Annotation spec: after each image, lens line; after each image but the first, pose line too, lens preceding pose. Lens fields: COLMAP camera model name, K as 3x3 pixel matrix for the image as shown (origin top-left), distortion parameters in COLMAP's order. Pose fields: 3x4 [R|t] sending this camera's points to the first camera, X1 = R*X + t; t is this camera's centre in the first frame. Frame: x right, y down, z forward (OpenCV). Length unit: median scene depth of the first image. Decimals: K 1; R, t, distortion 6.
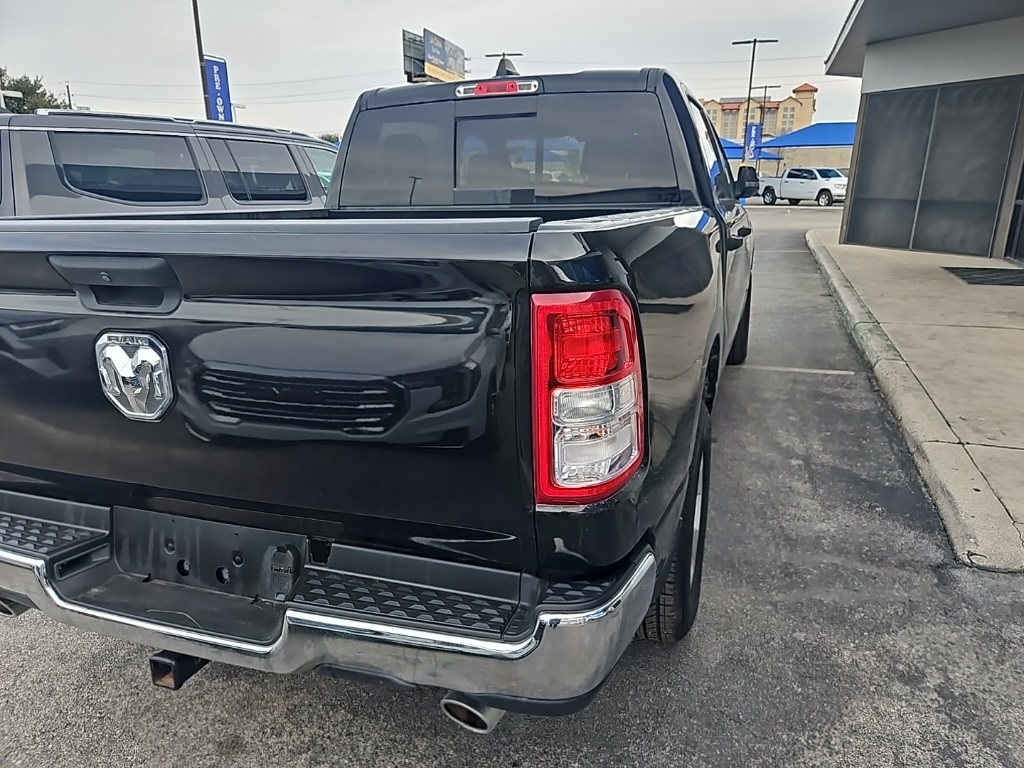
lens RADIAL K [[707.0, 0, 514.4], [0, 707.0, 388.4], [0, 0, 1]] dist [0.060822, -0.051979]
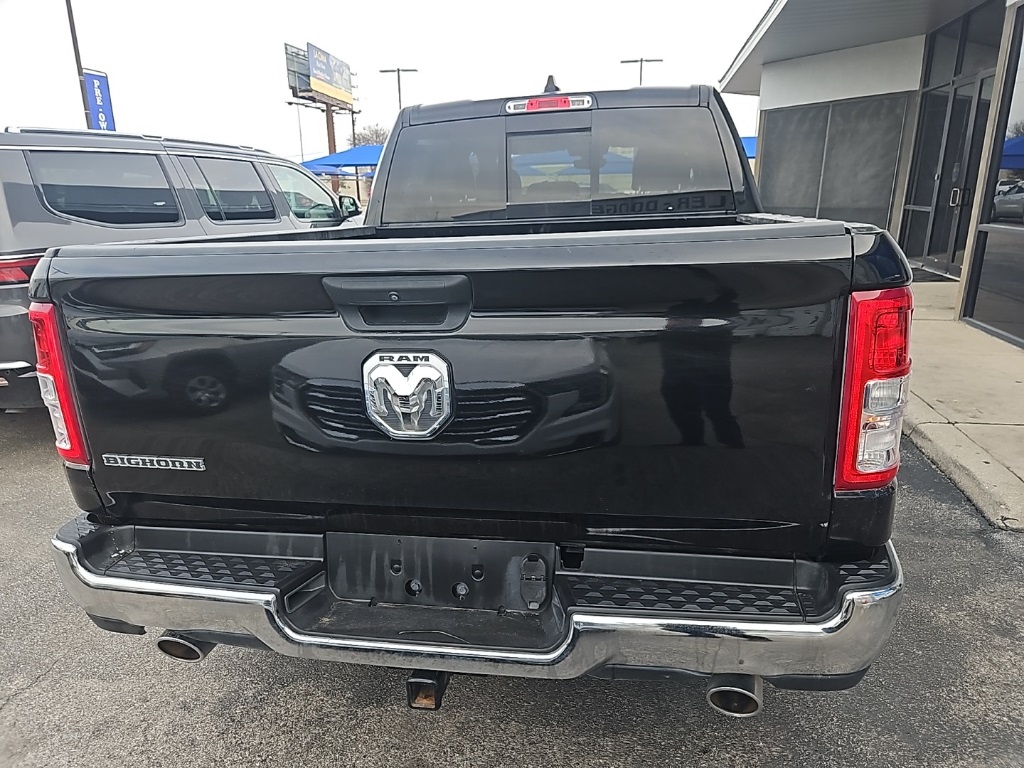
lens RADIAL K [[707.0, 0, 495.4], [0, 707.0, 395.3], [0, 0, 1]] dist [0.060822, -0.051979]
pose [[0.987661, -0.058172, 0.145404, -0.290534], [0.059709, 0.998196, -0.006227, -0.001612], [-0.144779, 0.014832, 0.989353, 0.004014]]
